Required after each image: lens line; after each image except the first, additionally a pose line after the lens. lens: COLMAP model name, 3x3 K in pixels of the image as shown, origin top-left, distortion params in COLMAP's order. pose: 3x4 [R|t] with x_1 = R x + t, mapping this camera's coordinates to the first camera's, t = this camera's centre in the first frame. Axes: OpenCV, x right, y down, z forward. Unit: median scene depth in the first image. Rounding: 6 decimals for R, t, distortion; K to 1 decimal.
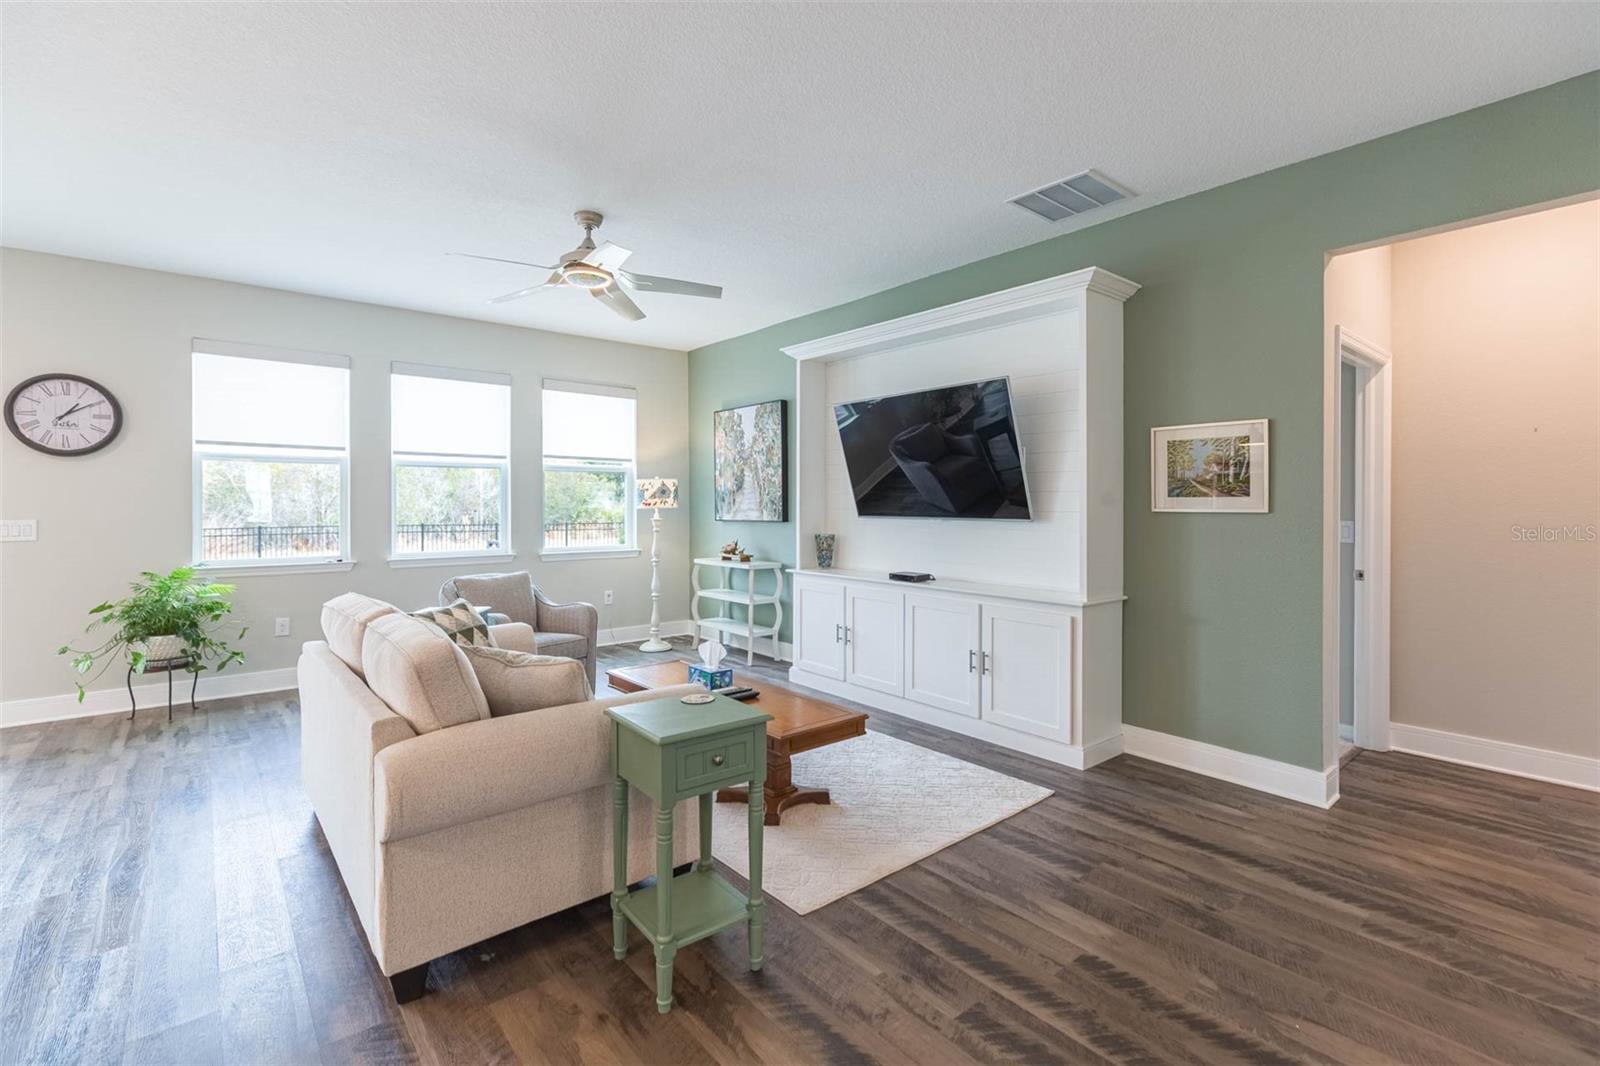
lens RADIAL K [[716.6, 0, 807.5], [0, 716.6, 503.1], [0, 0, 1]] dist [0.005723, -0.000458]
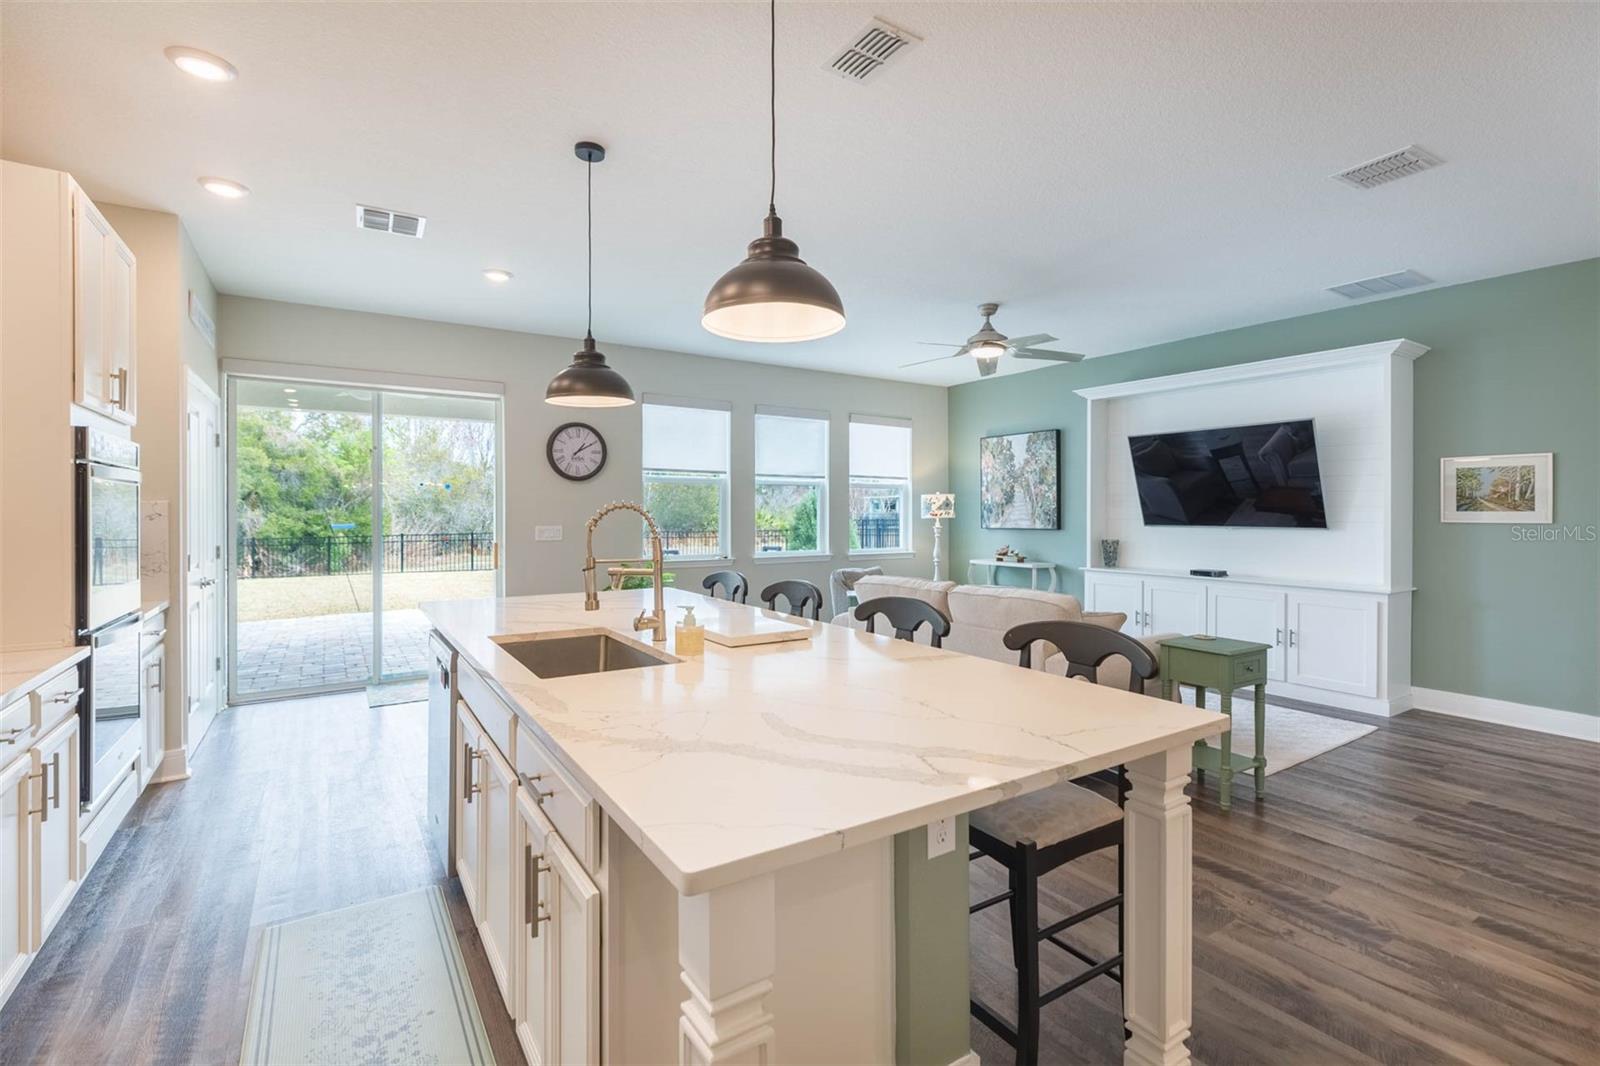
lens RADIAL K [[716.6, 0, 823.2], [0, 716.6, 510.1], [0, 0, 1]] dist [0.005723, -0.000458]
pose [[0.994057, 0.000481, -0.108864, -0.409672], [-0.000724, 0.999997, -0.002188, -0.005475], [0.108863, 0.002254, 0.994054, -0.349382]]
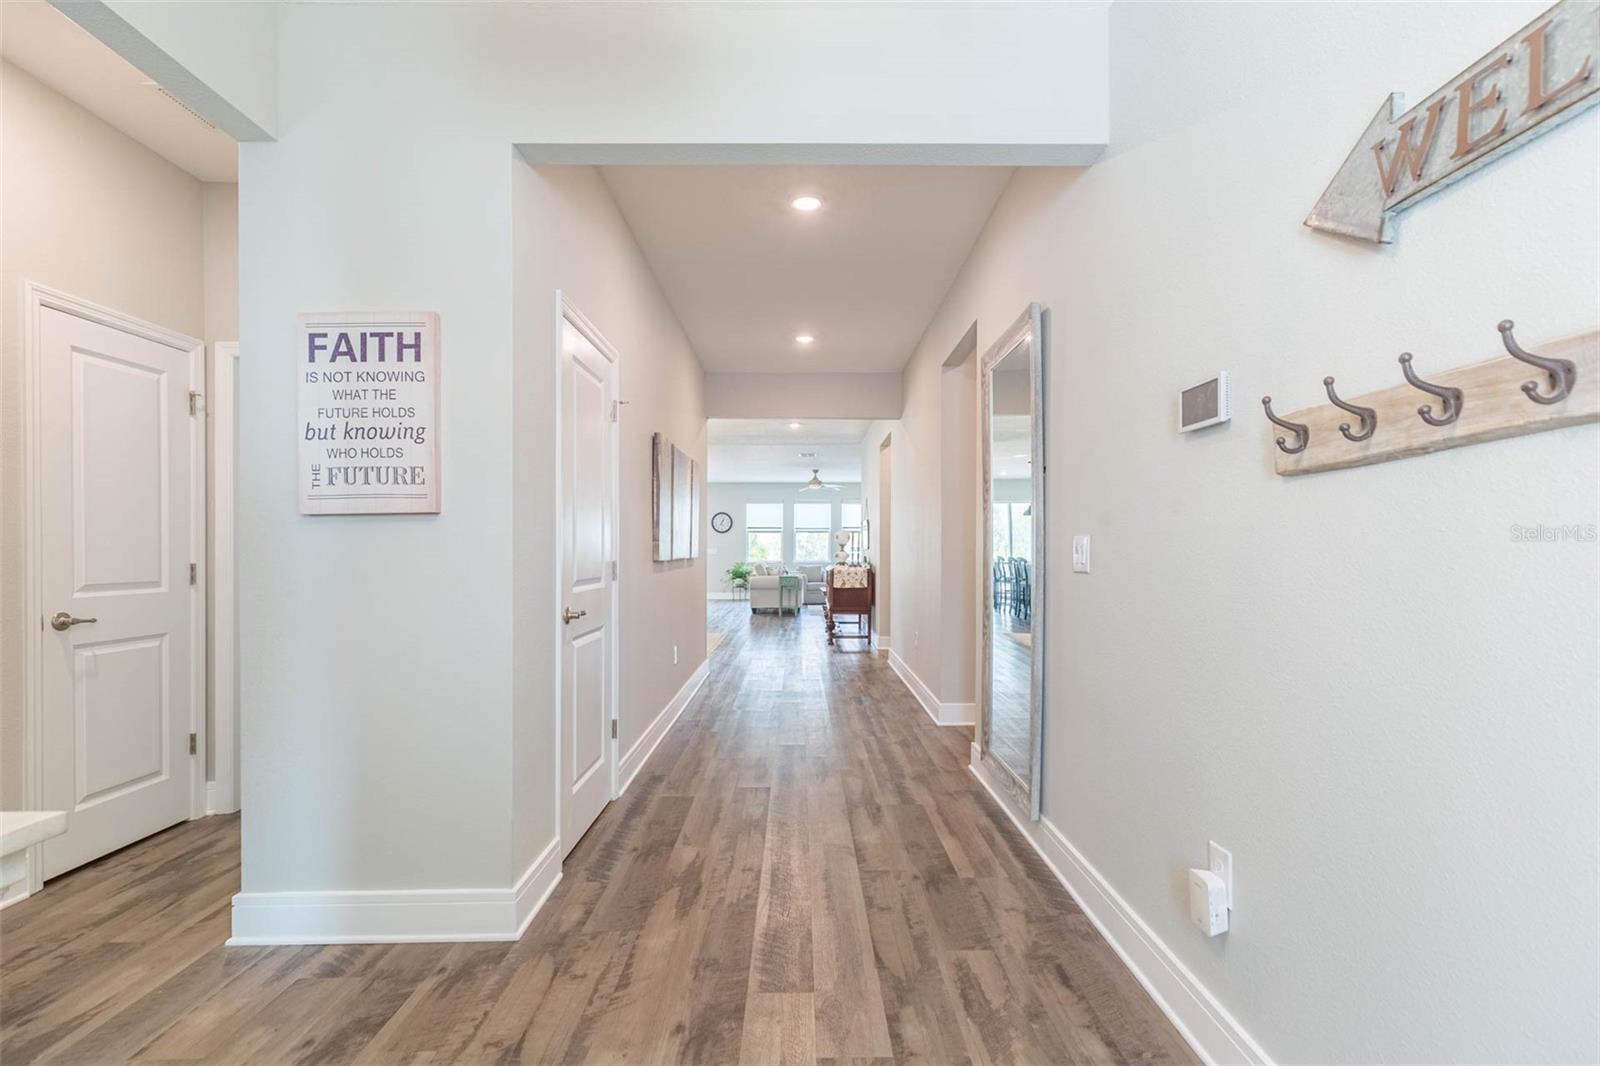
lens RADIAL K [[716.6, 0, 803.9], [0, 716.6, 534.9], [0, 0, 1]] dist [0.005723, -0.000458]
pose [[0.769023, -0.012081, -0.639107, 1.875998], [-0.000918, 0.999800, -0.020003, 0.025560], [0.639220, 0.015969, 0.768858, -1.778917]]
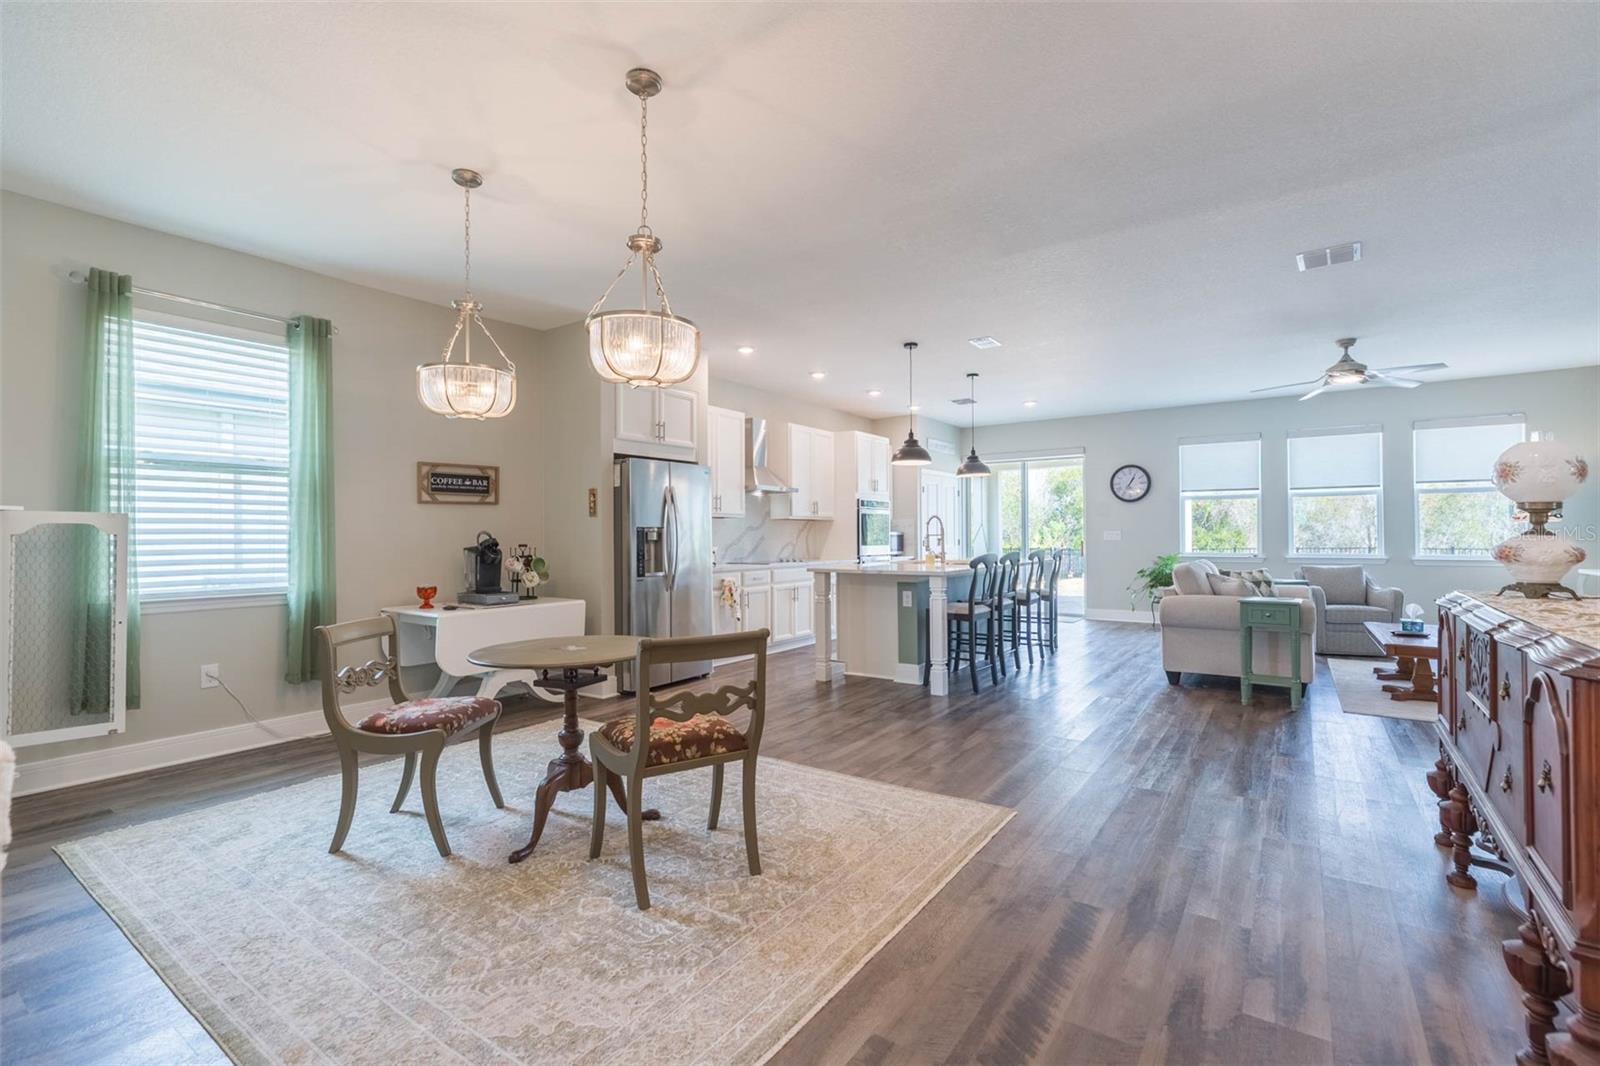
lens RADIAL K [[716.6, 0, 807.8], [0, 716.6, 533.1], [0, 0, 1]] dist [0.005723, -0.000458]
pose [[0.267778, -0.006269, -0.963460, 0.830614], [0.008600, 0.999955, -0.004116, 0.030820], [0.963442, -0.007183, 0.267820, -0.544787]]
